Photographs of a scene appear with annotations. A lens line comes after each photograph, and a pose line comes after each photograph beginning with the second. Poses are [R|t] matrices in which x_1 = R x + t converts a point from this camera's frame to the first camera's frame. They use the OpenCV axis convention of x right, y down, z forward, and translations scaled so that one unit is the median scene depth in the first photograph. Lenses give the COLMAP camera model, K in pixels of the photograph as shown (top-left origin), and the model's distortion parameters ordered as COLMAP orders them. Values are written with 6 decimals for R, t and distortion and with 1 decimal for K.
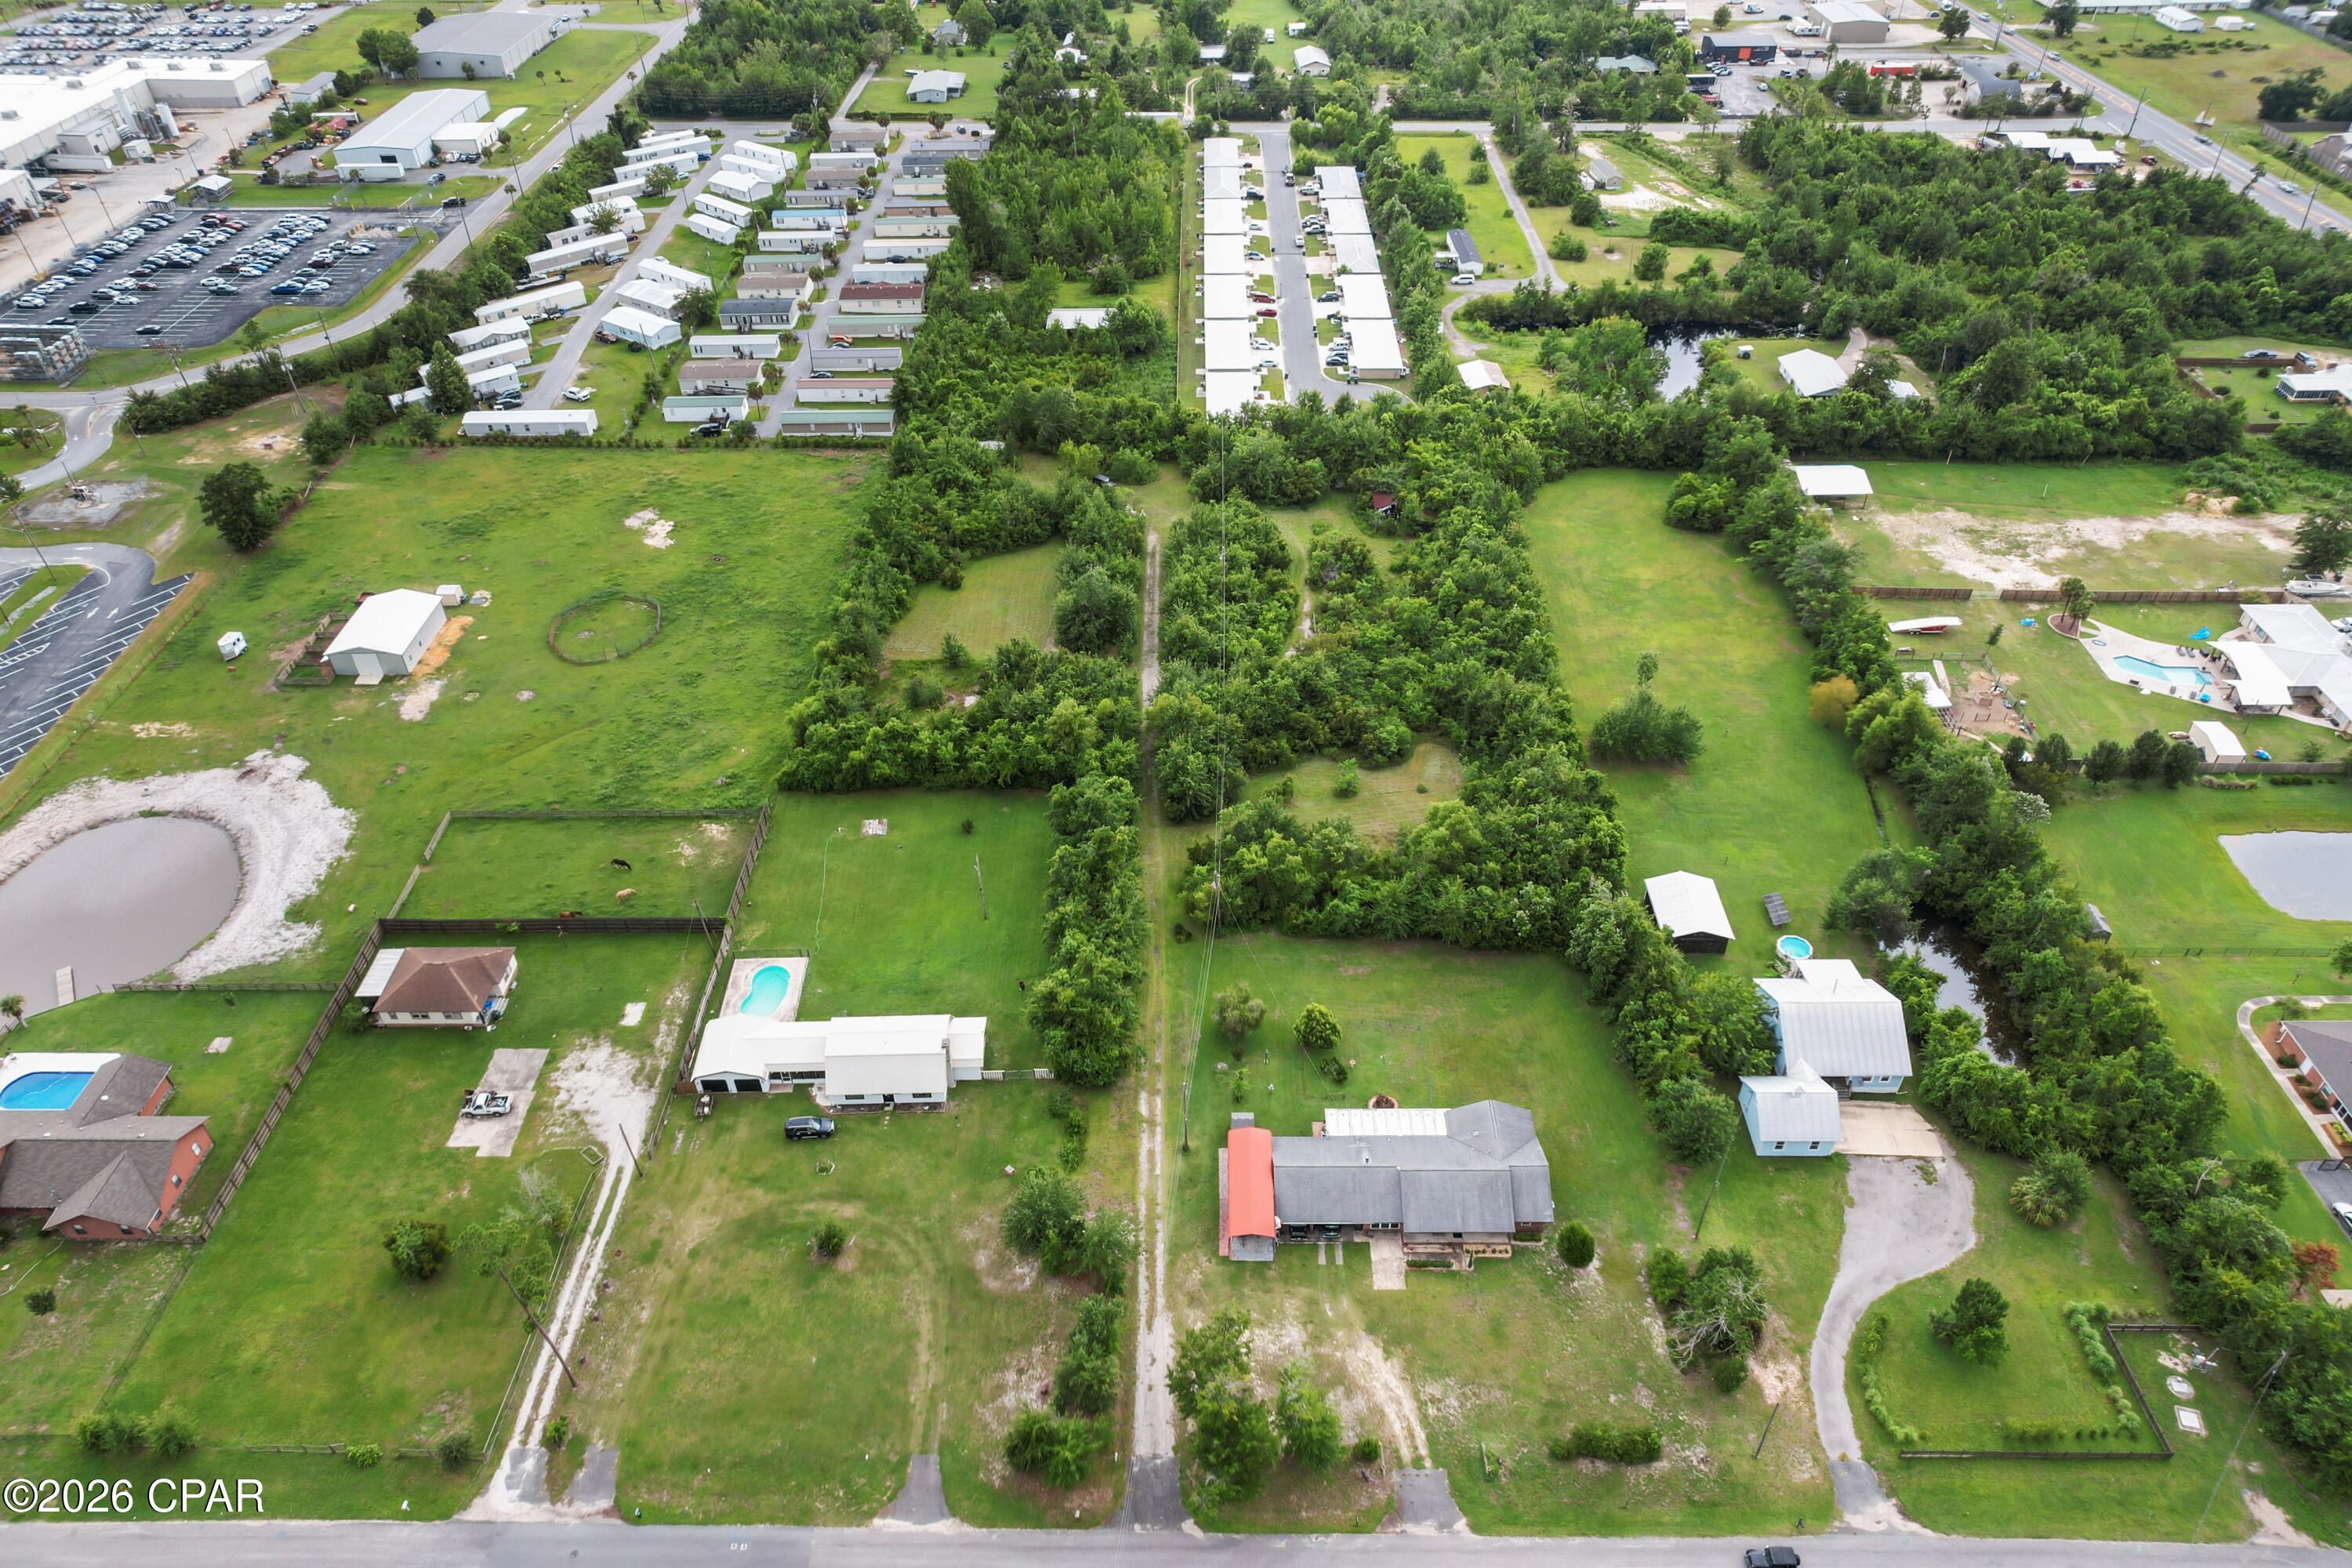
lens RADIAL K [[1532.9, 0, 1176.0], [0, 1532.9, 784.0], [0, 0, 1]] dist [-0.079270, 0.069938]
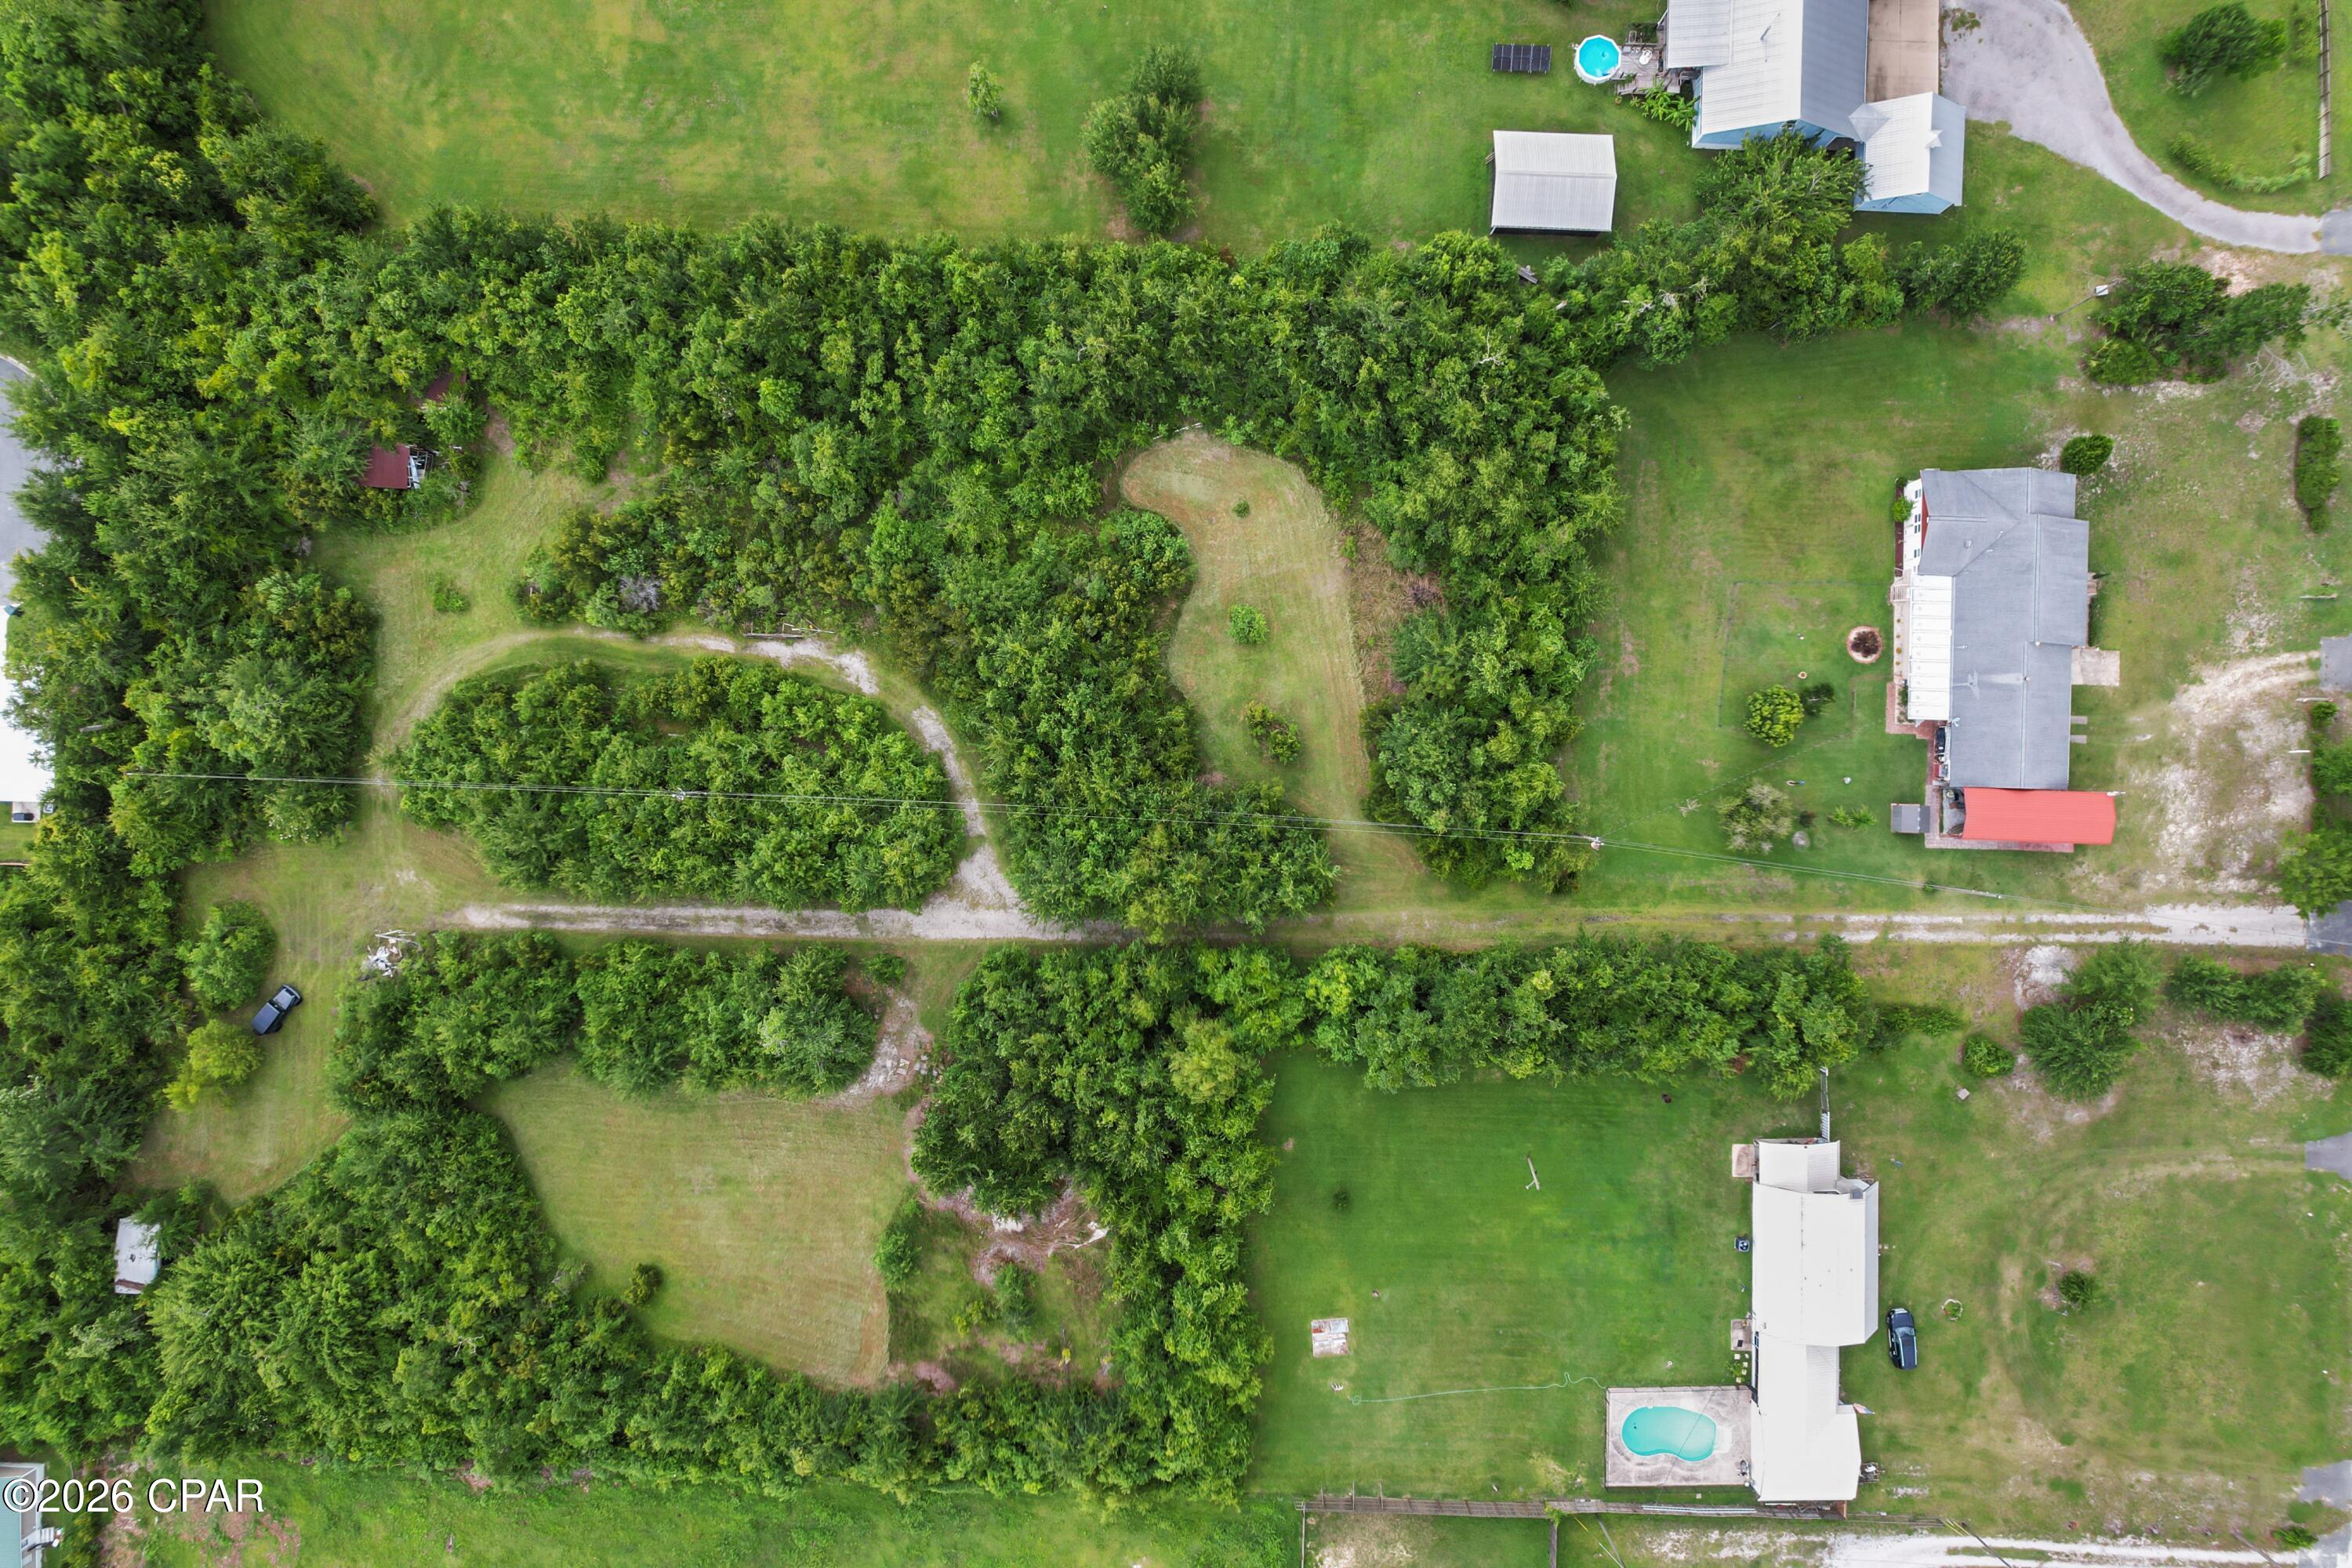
lens RADIAL K [[1501.1, 0, 1191.8], [0, 1501.1, 785.6], [0, 0, 1]] dist [-0.092403, 0.089101]
pose [[0.016439, -0.999834, 0.007881, 0.038688], [0.637546, 0.016554, 0.770234, -0.509185], [-0.770237, -0.007637, 0.637712, 0.622362]]
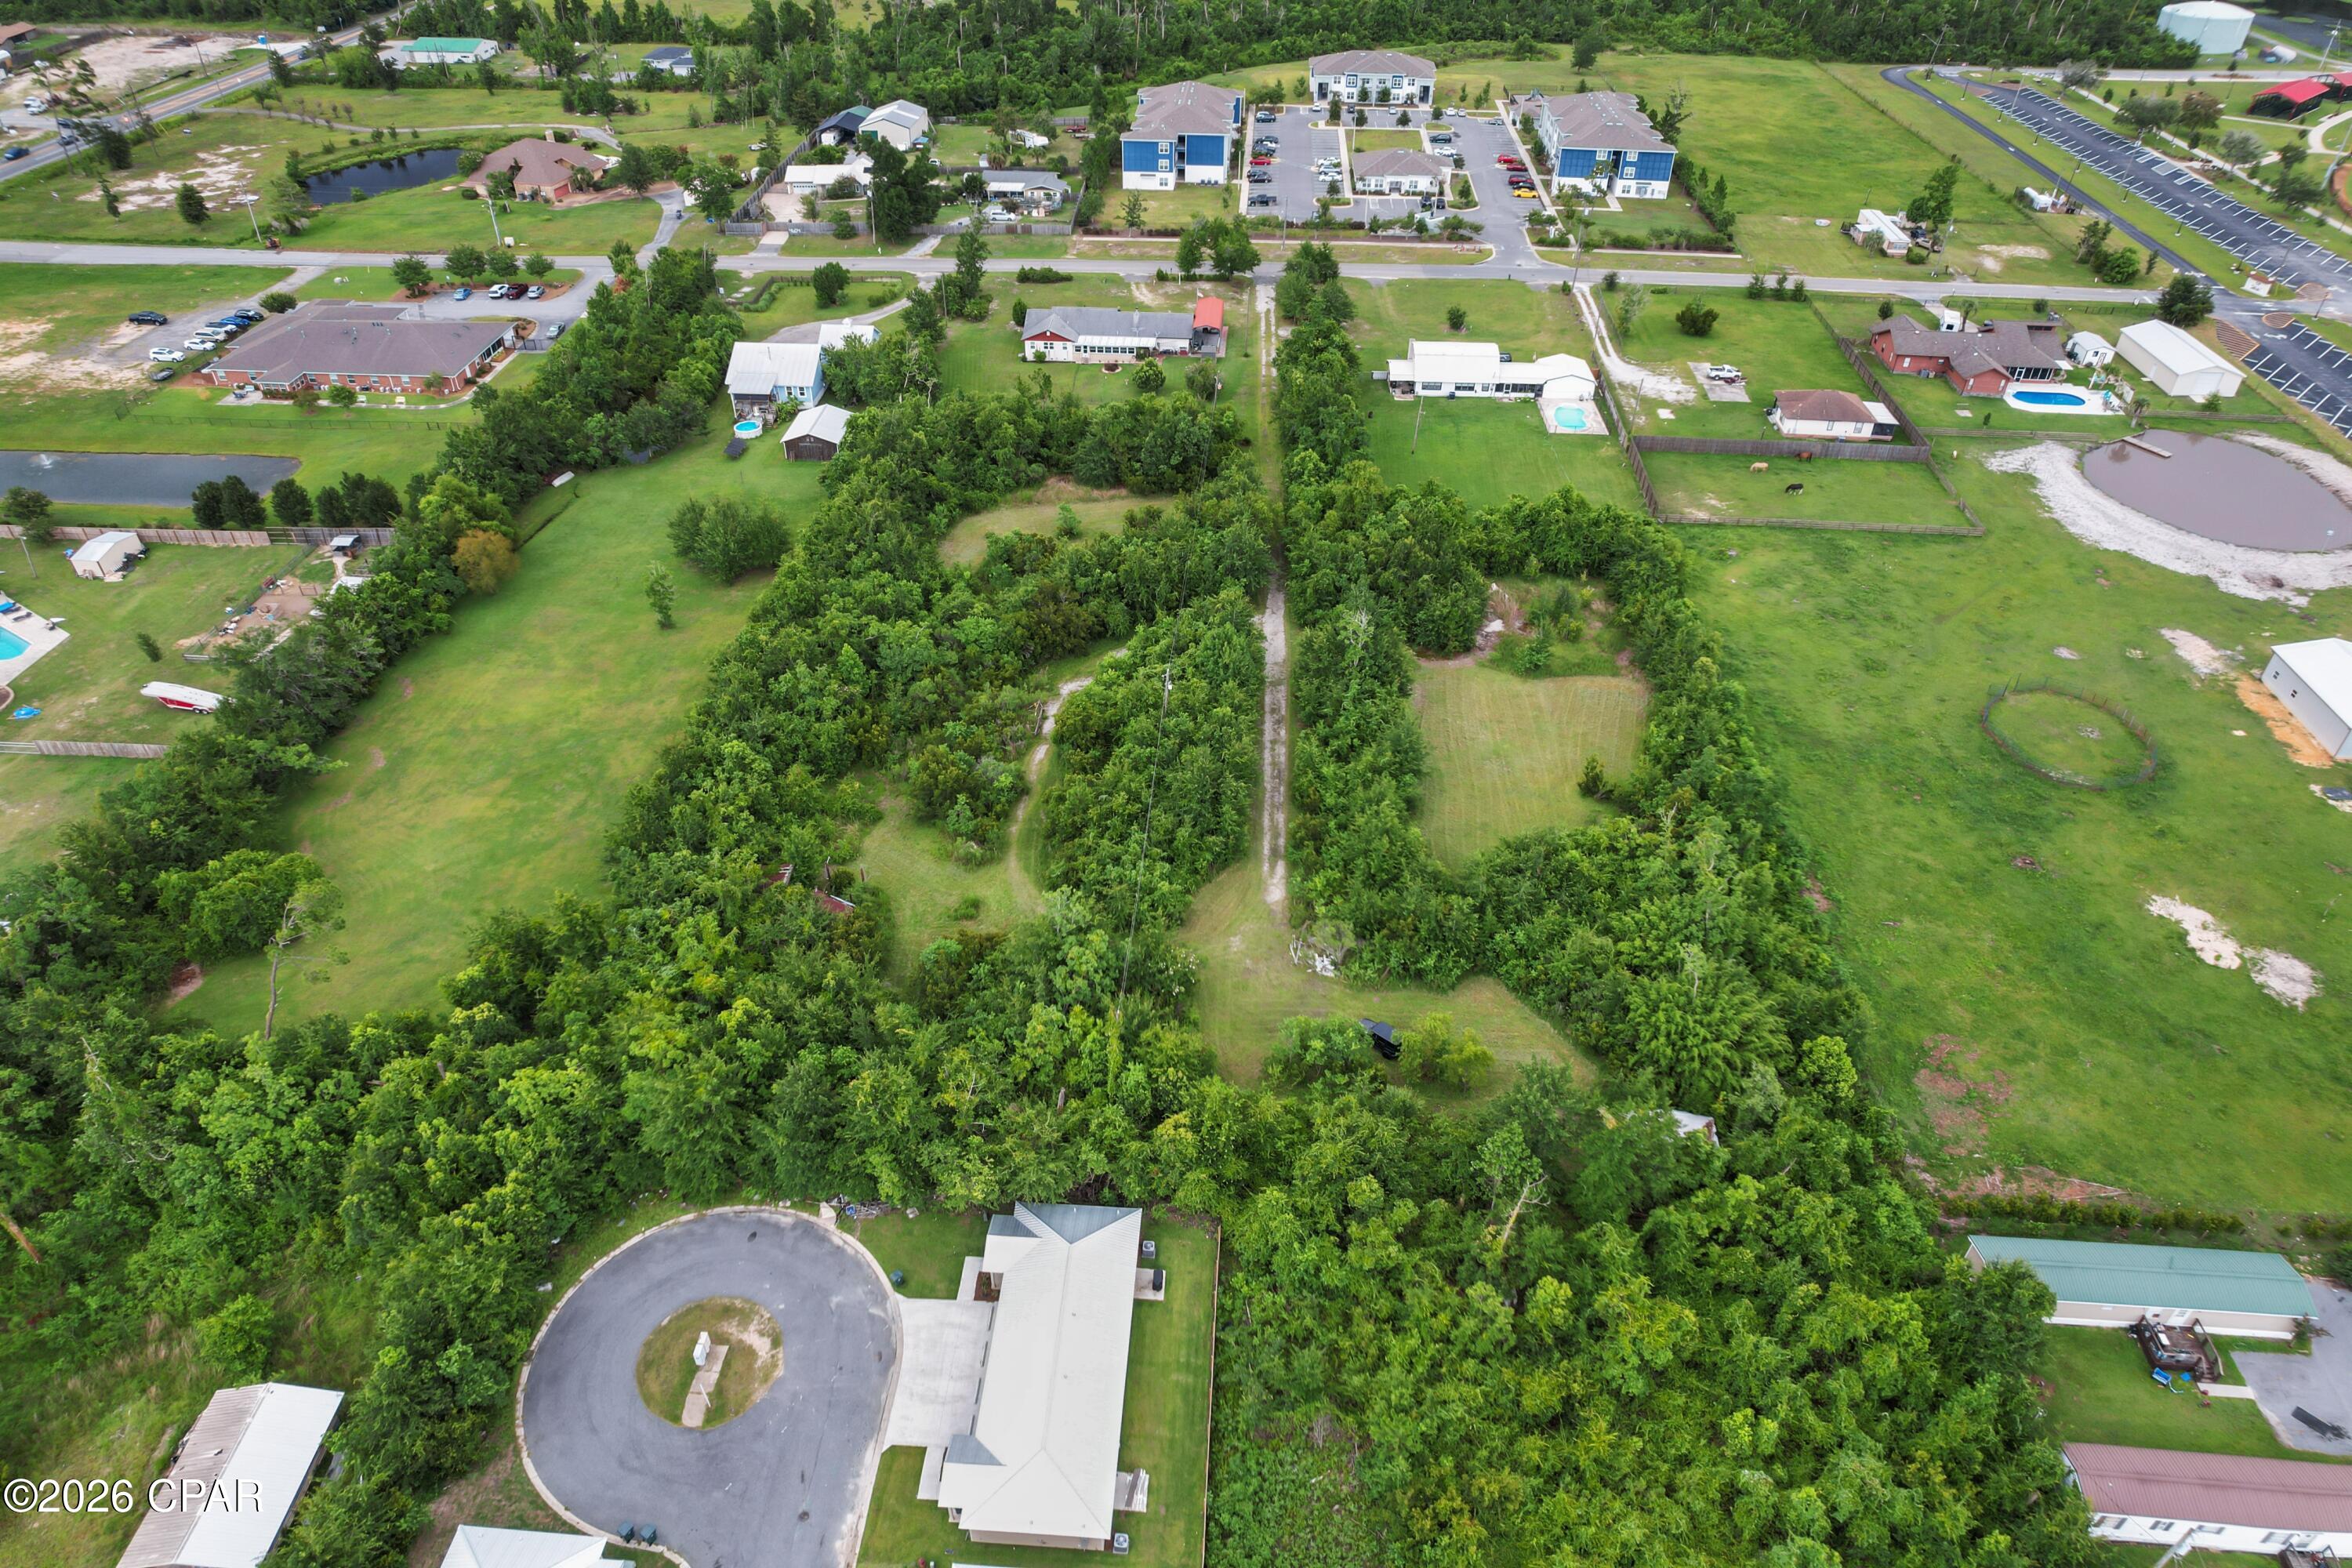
lens RADIAL K [[1532.9, 0, 1176.0], [0, 1532.9, 784.0], [0, 0, 1]] dist [-0.079270, 0.069938]
pose [[-0.998527, -0.028887, 0.045935, -0.004694], [0.037644, 0.240922, 0.969814, -0.903719], [-0.039082, 0.970115, -0.239479, 1.403398]]
